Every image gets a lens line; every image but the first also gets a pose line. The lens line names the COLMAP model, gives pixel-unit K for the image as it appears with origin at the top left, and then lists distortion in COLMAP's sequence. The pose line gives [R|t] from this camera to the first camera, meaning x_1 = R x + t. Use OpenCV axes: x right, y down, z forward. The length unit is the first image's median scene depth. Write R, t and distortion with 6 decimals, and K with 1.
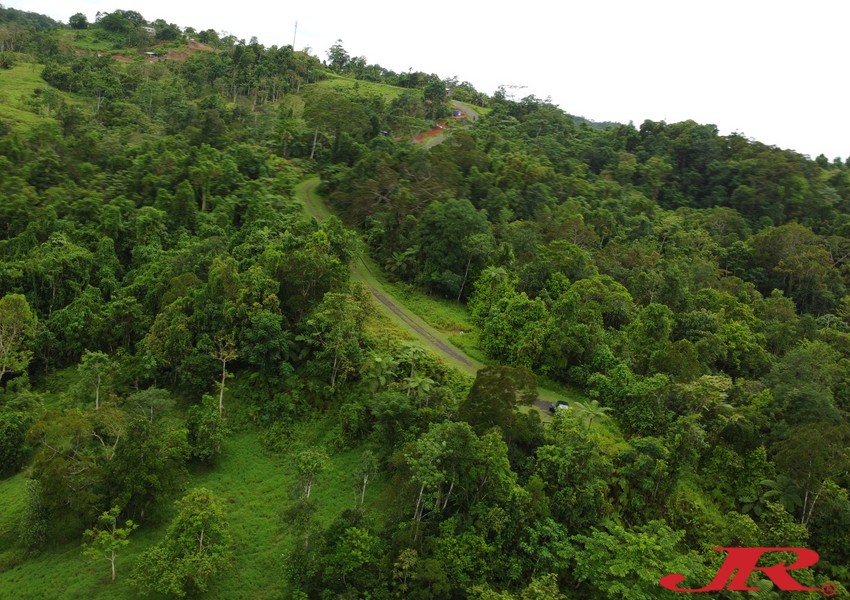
lens RADIAL K [[814.8, 0, 430.8], [0, 814.8, 296.1], [0, 0, 1]] dist [-0.093858, 0.000000]
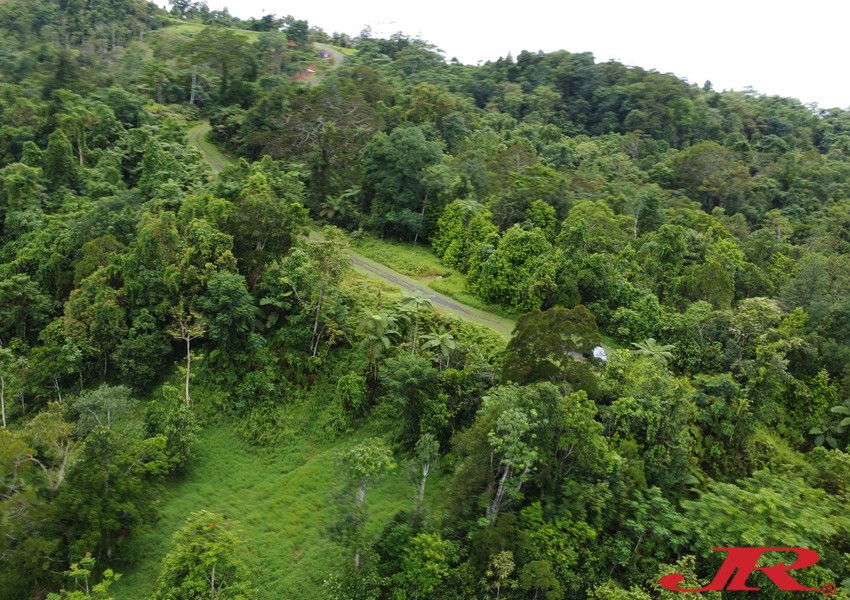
lens RADIAL K [[792.2, 0, 428.6], [0, 792.2, 315.7], [0, 0, 1]] dist [-0.056519, 0.000000]
pose [[0.977418, -0.101750, 0.185204, -0.149890], [0.085857, 0.992058, 0.091916, 0.006701], [-0.193086, -0.073940, 0.978392, 0.195894]]
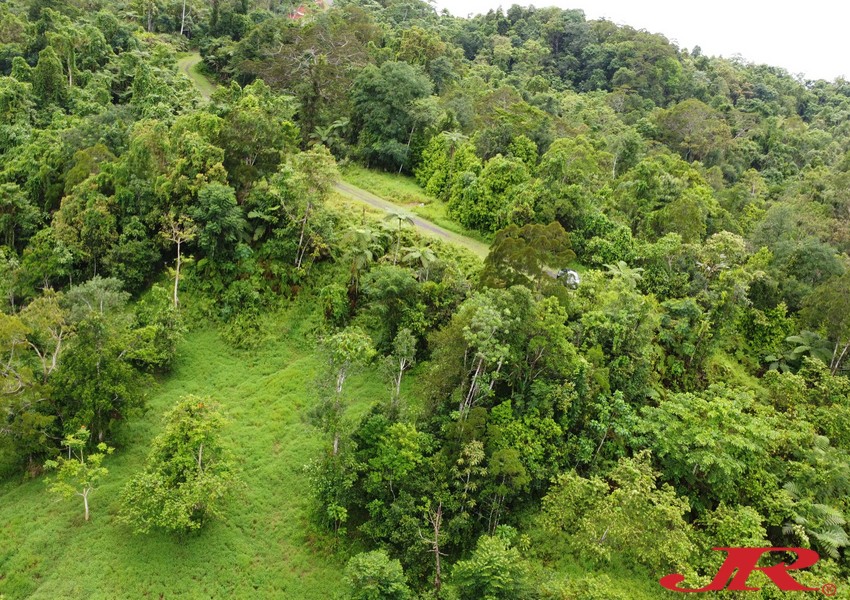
lens RADIAL K [[792.2, 0, 430.5], [0, 792.2, 308.2], [0, 0, 1]] dist [-0.056519, 0.000000]
pose [[0.975067, -0.066847, 0.211604, -0.162177], [0.039259, 0.990473, 0.131991, 0.046767], [-0.218411, -0.120392, 0.968402, 0.160941]]
